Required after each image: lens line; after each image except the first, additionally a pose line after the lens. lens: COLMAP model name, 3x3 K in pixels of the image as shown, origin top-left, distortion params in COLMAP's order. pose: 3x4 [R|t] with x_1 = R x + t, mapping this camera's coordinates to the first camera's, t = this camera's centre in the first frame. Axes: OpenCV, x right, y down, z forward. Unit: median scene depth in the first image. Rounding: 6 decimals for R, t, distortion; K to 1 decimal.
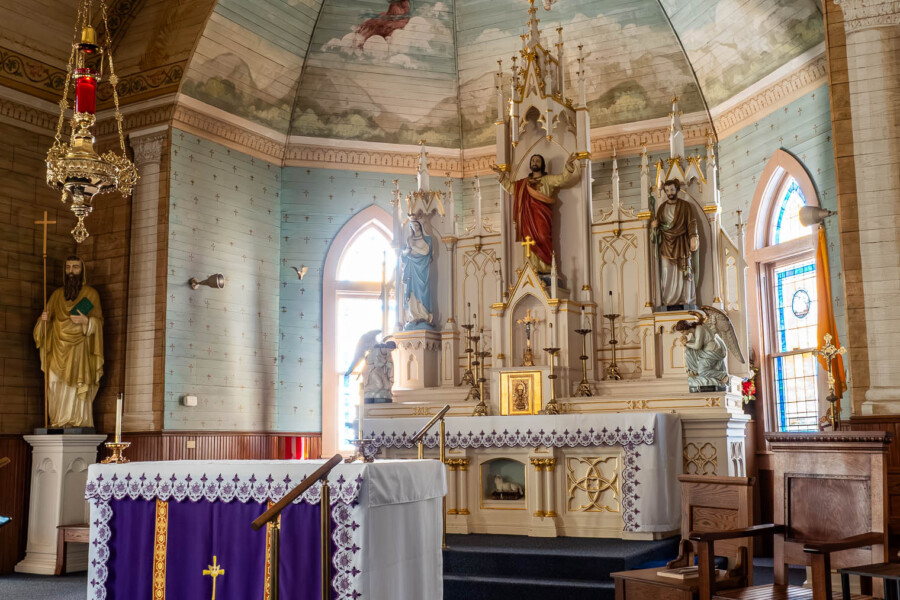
lens RADIAL K [[949.7, 0, 450.6], [0, 949.7, 304.6], [0, 0, 1]] dist [0.007516, -0.010745]
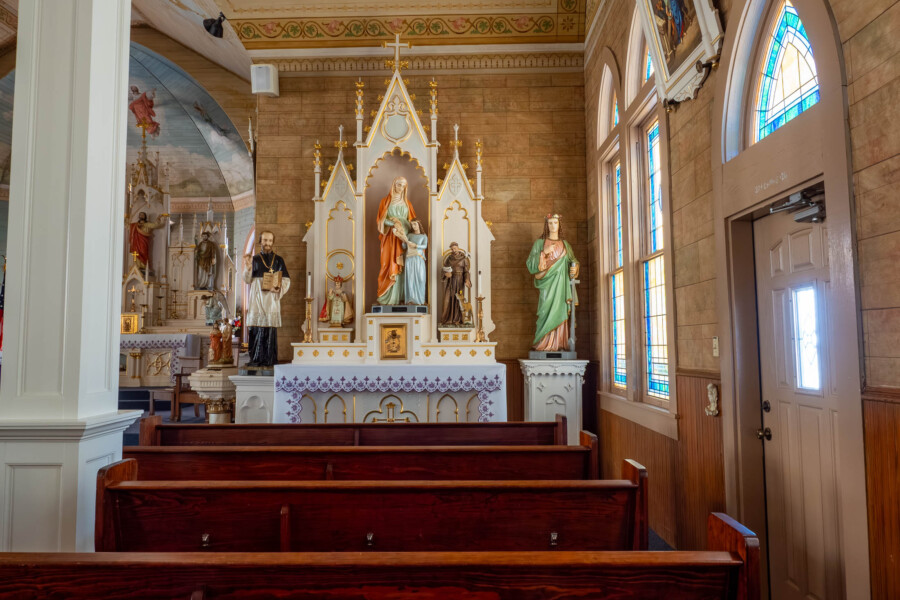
lens RADIAL K [[661.5, 0, 450.0], [0, 661.5, 300.0], [0, 0, 1]] dist [-0.003792, -0.000306]
pose [[0.884168, 0.037526, 0.465659, 0.018454], [-0.068476, 0.996413, 0.049719, -0.085851], [-0.462123, -0.075847, 0.883567, -0.664650]]
